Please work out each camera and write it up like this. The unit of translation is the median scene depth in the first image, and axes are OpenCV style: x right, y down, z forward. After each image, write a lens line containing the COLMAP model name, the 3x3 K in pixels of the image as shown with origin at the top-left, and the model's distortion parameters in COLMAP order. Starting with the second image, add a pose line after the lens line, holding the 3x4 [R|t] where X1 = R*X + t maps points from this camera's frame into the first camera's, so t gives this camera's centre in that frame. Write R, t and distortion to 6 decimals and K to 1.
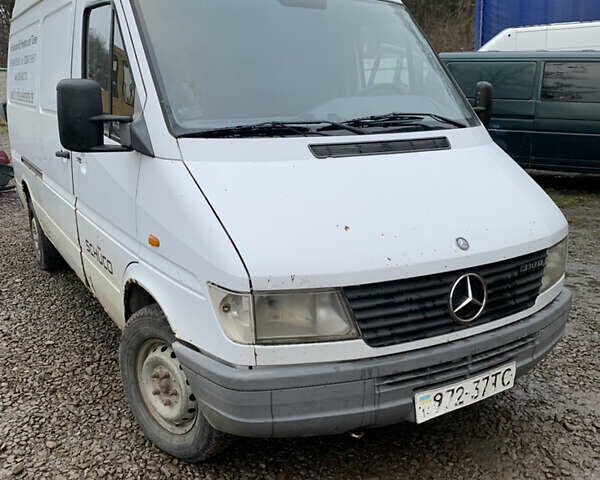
lens RADIAL K [[596.4, 0, 300.0], [0, 596.4, 240.0], [0, 0, 1]] dist [0.142014, -0.391008]
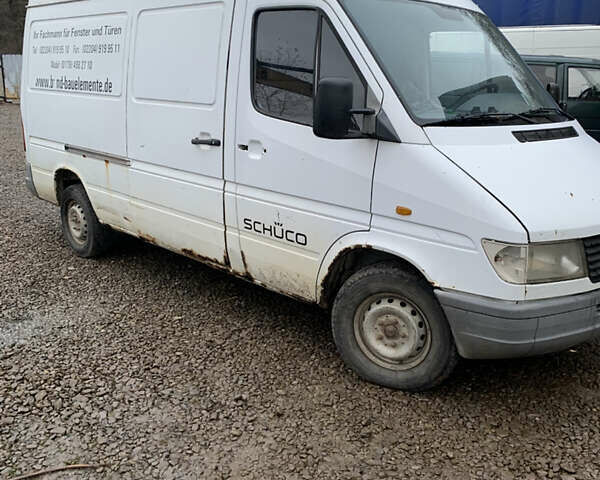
lens RADIAL K [[596.4, 0, 300.0], [0, 596.4, 240.0], [0, 0, 1]] dist [0.142014, -0.391008]
pose [[0.973557, -0.036648, 0.225487, -0.735092], [0.033403, 0.999276, 0.018191, 0.032375], [-0.225991, -0.010178, 0.974076, -0.150993]]
